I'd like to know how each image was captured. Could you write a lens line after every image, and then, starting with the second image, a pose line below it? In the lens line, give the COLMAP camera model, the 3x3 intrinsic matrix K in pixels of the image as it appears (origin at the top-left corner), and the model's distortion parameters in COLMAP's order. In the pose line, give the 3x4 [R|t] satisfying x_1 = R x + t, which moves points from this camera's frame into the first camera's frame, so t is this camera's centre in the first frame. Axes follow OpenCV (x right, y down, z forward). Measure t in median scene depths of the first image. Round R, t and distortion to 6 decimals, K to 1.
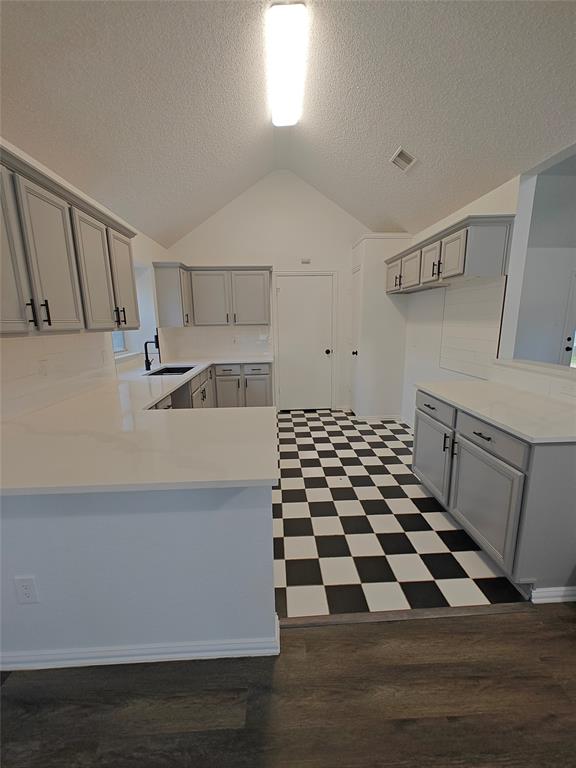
lens RADIAL K [[324.3, 0, 289.0], [0, 324.3, 385.2], [0, 0, 1]] dist [0.005553, 0.000791]
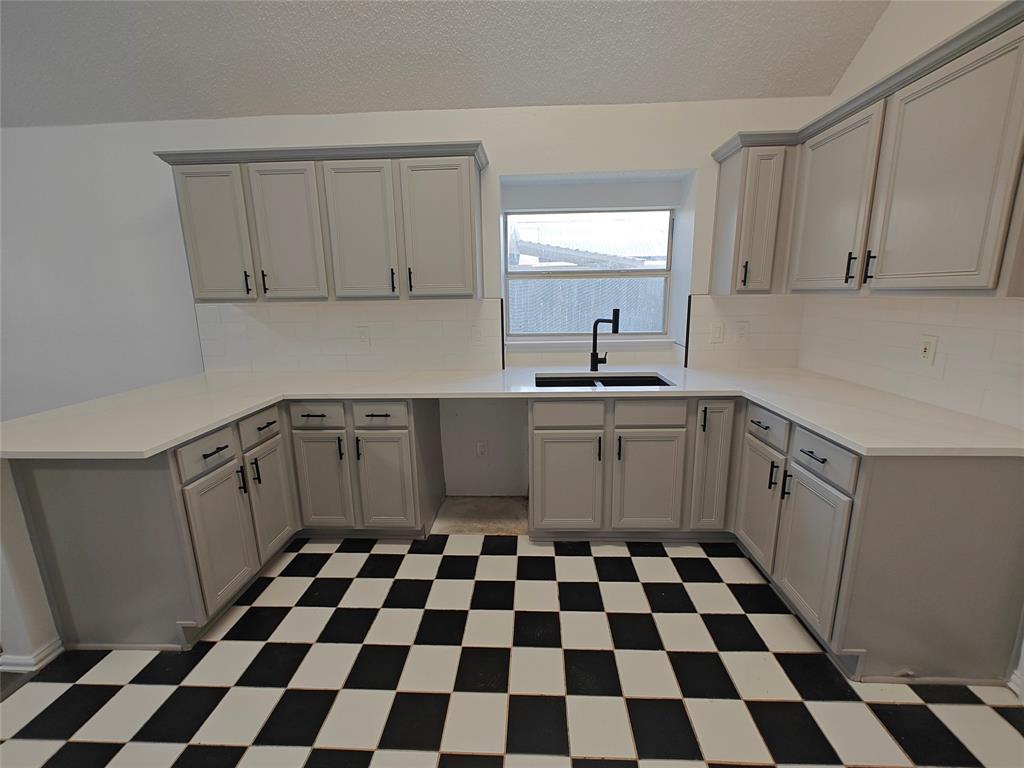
lens RADIAL K [[432.4, 0, 512.1], [0, 432.4, 379.1], [0, 0, 1]] dist [0.005553, 0.000791]
pose [[-0.085775, 0.213445, -0.973182, 0.430353], [-0.173100, 0.958734, 0.225533, -0.242646], [0.981162, 0.187803, -0.045288, 1.228026]]
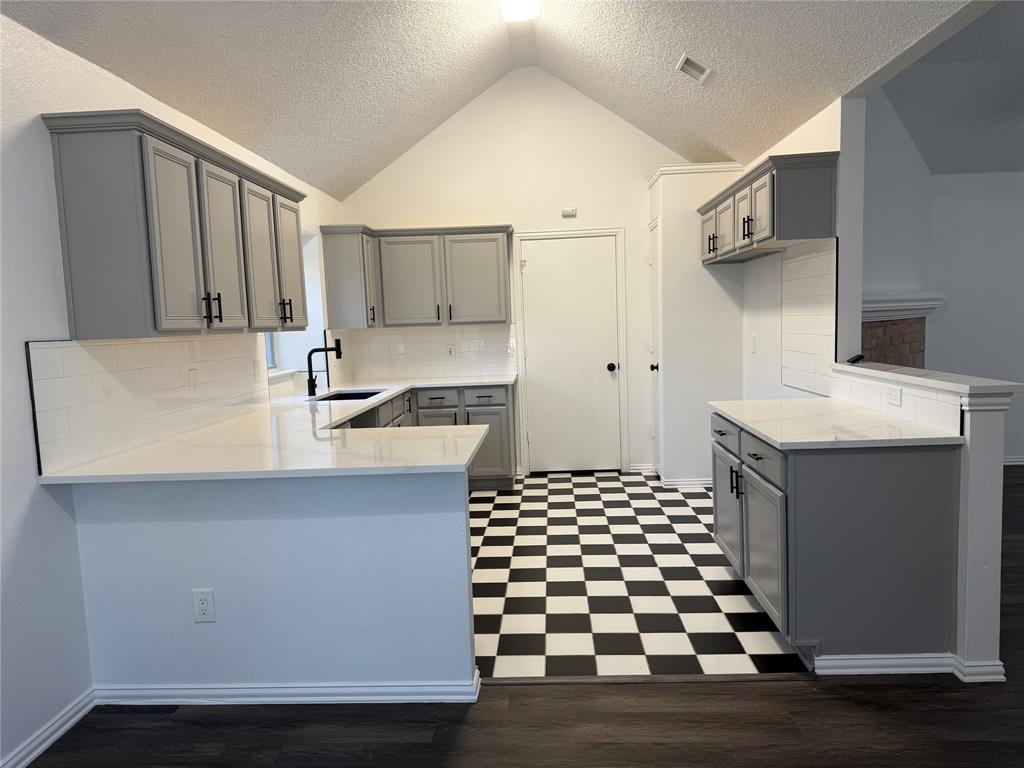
lens RADIAL K [[723.4, 0, 511.9], [0, 723.4, 385.2], [0, 0, 1]] dist [0.056171, -0.069780]
pose [[0.994557, -0.011265, -0.103580, 0.139535], [0.000459, 0.994602, -0.103763, 0.110306], [0.104190, 0.103150, 0.989194, -0.492986]]
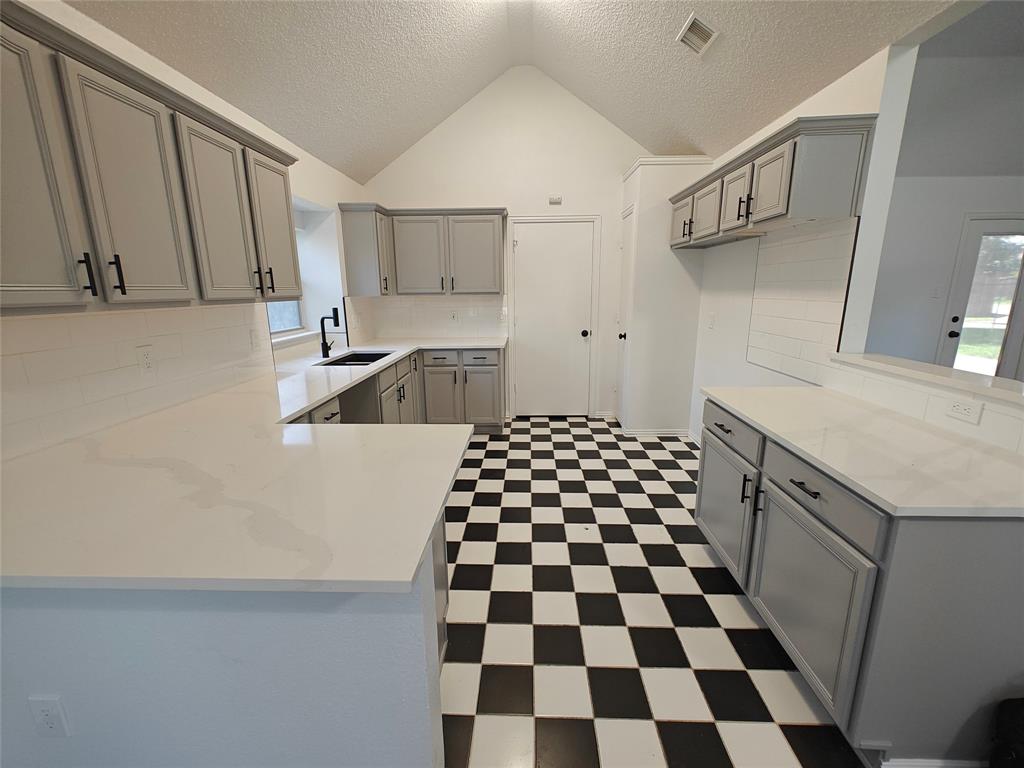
lens RADIAL K [[432.4, 0, 523.0], [0, 432.4, 385.2], [0, 0, 1]] dist [0.005553, 0.000791]
pose [[0.997878, 0.022620, -0.061058, 0.080959], [-0.020916, 0.999378, 0.028396, -0.029512], [0.061662, -0.027058, 0.997730, 0.118760]]
